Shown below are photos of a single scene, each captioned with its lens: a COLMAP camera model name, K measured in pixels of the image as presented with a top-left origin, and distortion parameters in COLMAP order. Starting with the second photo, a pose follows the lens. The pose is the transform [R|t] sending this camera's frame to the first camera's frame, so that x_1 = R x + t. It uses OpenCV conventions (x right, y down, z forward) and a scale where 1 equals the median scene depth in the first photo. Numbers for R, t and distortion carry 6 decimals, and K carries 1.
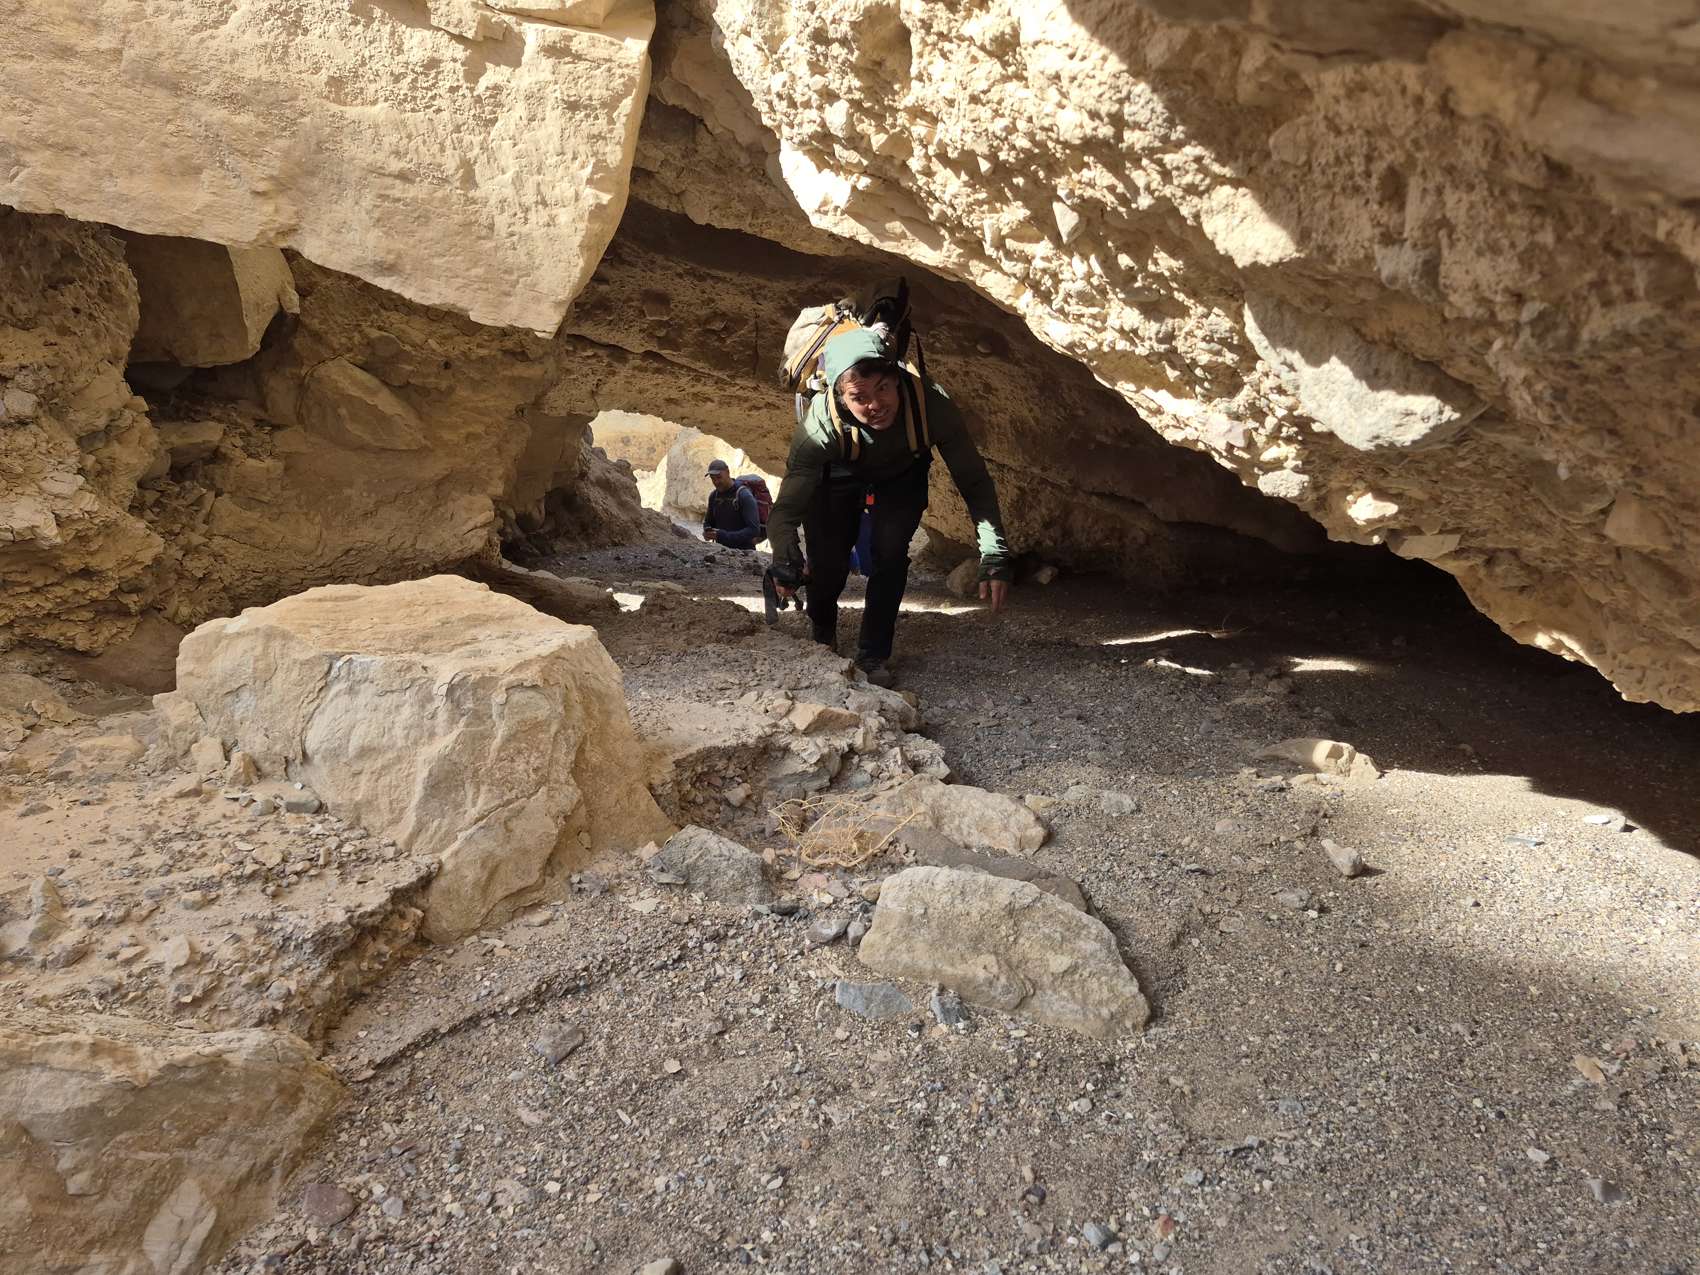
lens RADIAL K [[1174.7, 0, 822.9], [0, 1174.7, 622.9], [0, 0, 1]] dist [0.097092, -0.120509]
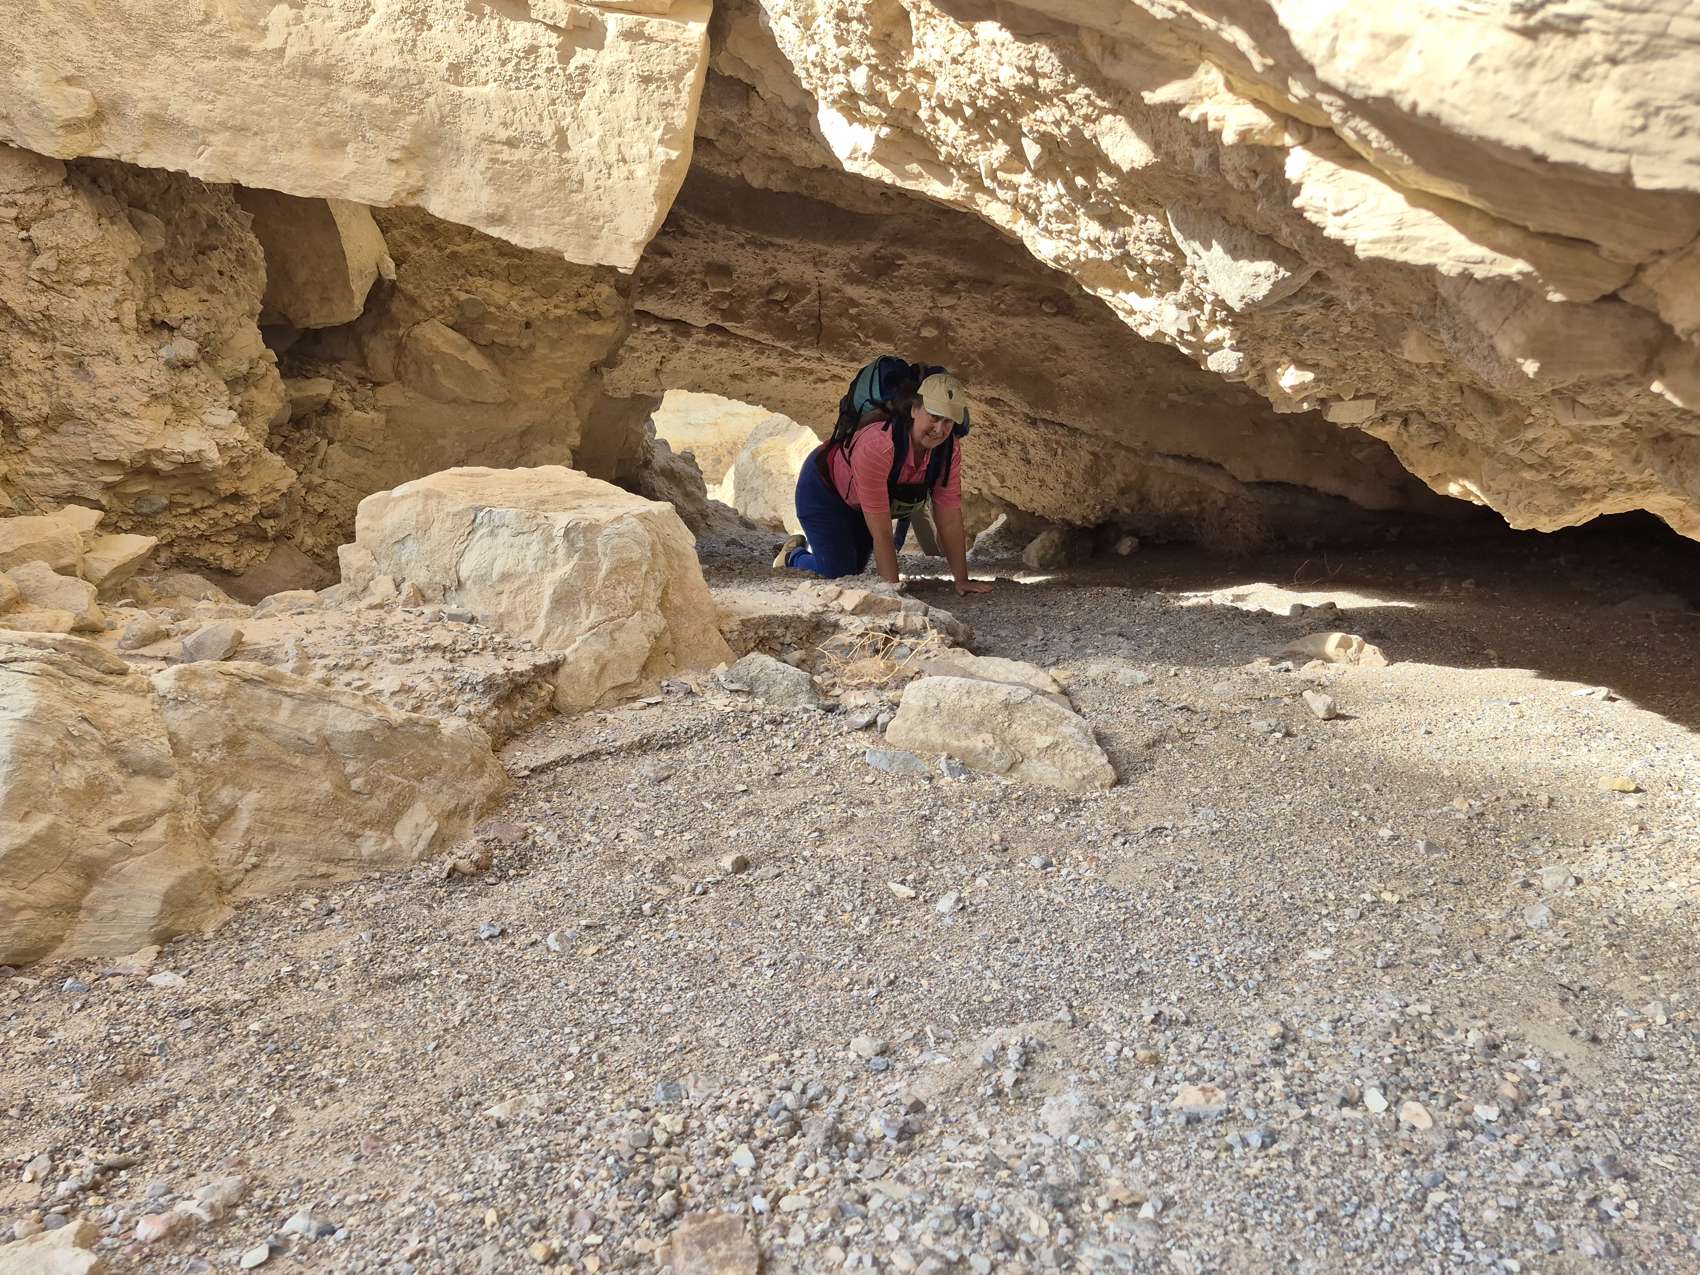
lens RADIAL K [[1324.9, 0, 850.0], [0, 1324.9, 637.5], [0, 0, 1]] dist [0.126985, -0.181854]
pose [[0.998659, -0.021103, -0.047273, 0.051423], [0.020517, 0.999707, -0.012861, 0.159711], [0.047530, 0.011874, 0.998799, -0.361080]]
